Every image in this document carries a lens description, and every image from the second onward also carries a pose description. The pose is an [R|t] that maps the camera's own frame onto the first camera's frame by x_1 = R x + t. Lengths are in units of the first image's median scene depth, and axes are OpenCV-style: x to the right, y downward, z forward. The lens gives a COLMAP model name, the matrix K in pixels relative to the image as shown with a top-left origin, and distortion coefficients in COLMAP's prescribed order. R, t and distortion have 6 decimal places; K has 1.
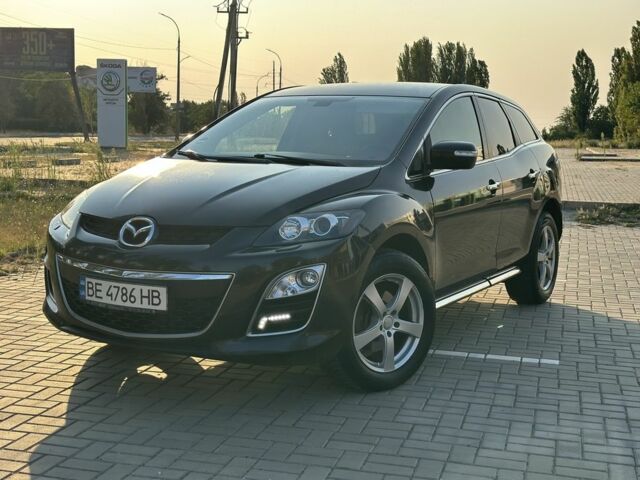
lens RADIAL K [[887.7, 0, 320.0], [0, 887.7, 240.0], [0, 0, 1]] dist [0.190475, -0.323845]
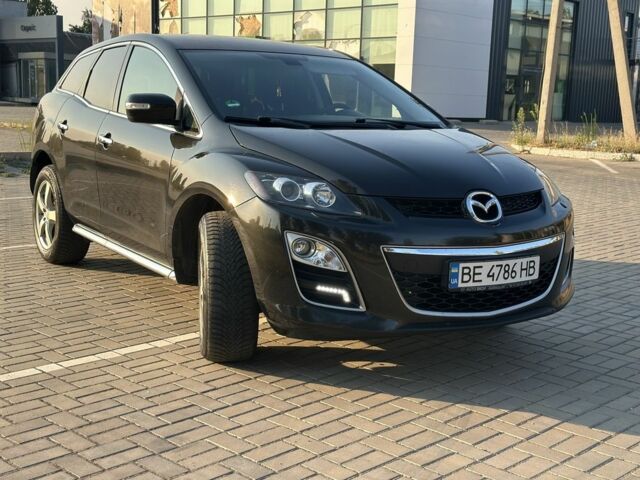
lens RADIAL K [[887.7, 0, 320.0], [0, 887.7, 240.0], [0, 0, 1]] dist [0.190475, -0.323845]
pose [[0.481843, -0.145201, 0.864144, -0.914117], [0.087445, 0.989220, 0.117458, -0.082662], [-0.871884, 0.018969, 0.489346, 0.563789]]
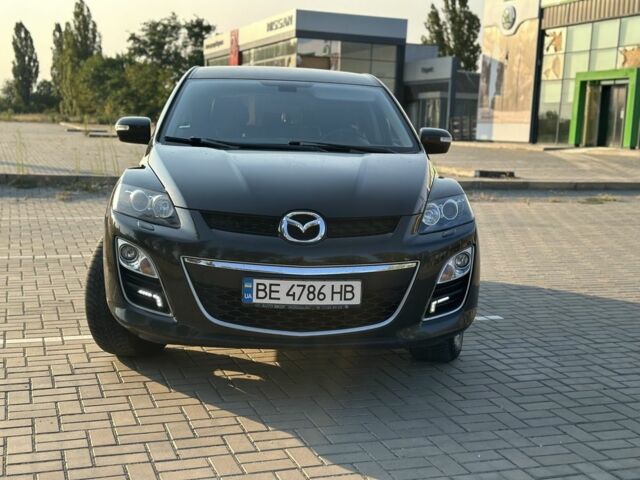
lens RADIAL K [[887.2, 0, 317.8], [0, 887.2, 252.8], [0, 0, 1]] dist [0.179815, -0.369025]
pose [[0.825378, -0.075057, 0.559570, -0.593038], [0.051279, 0.996993, 0.058091, -0.029099], [-0.562247, -0.019253, 0.826745, 0.170698]]
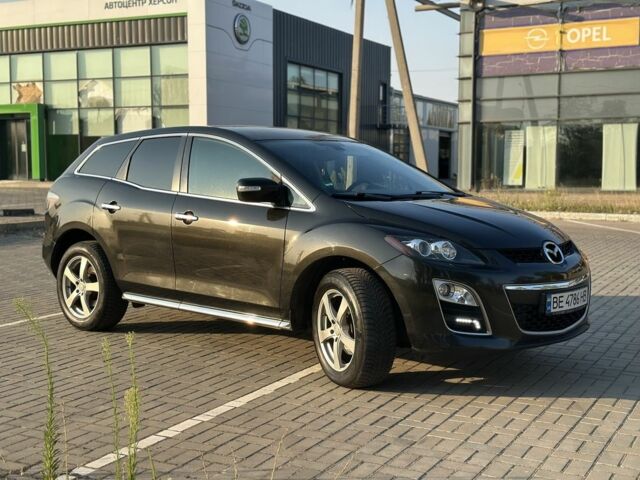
lens RADIAL K [[887.7, 0, 320.0], [0, 887.7, 240.0], [0, 0, 1]] dist [0.190475, -0.323845]
pose [[0.218515, -0.104728, 0.970198, -1.266854], [0.120784, 0.989482, 0.079606, -0.141528], [-0.968330, 0.099790, 0.228866, 0.842591]]
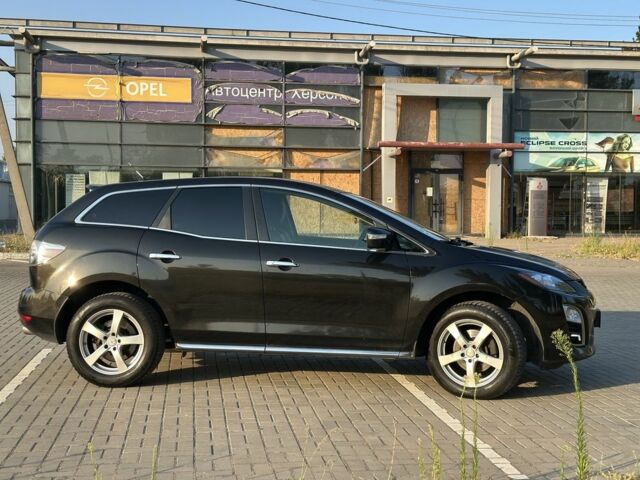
lens RADIAL K [[887.7, 0, 320.0], [0, 887.7, 240.0], [0, 0, 1]] dist [0.190475, -0.323845]
pose [[-0.397428, -0.058331, 0.915777, -1.328332], [0.091342, 0.990506, 0.102731, -0.261878], [-0.913076, 0.124477, -0.388327, 1.761518]]
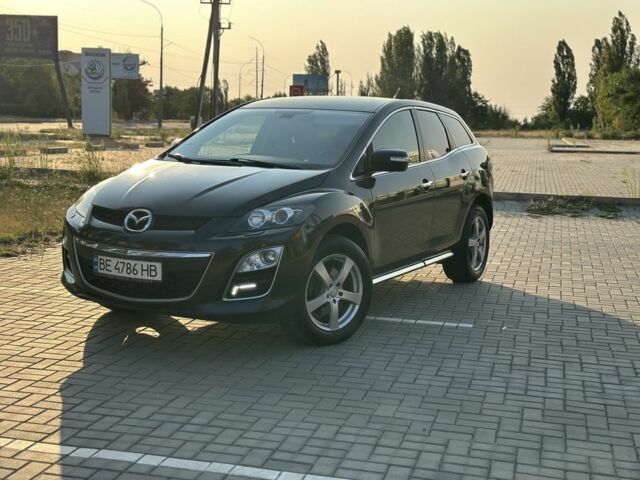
lens RADIAL K [[887.7, 0, 320.0], [0, 887.7, 240.0], [0, 0, 1]] dist [0.190475, -0.323845]
pose [[0.999789, 0.005954, 0.019635, 0.027441], [-0.006237, 0.999877, 0.014366, -0.000700], [-0.019547, -0.014485, 0.999704, -0.246649]]
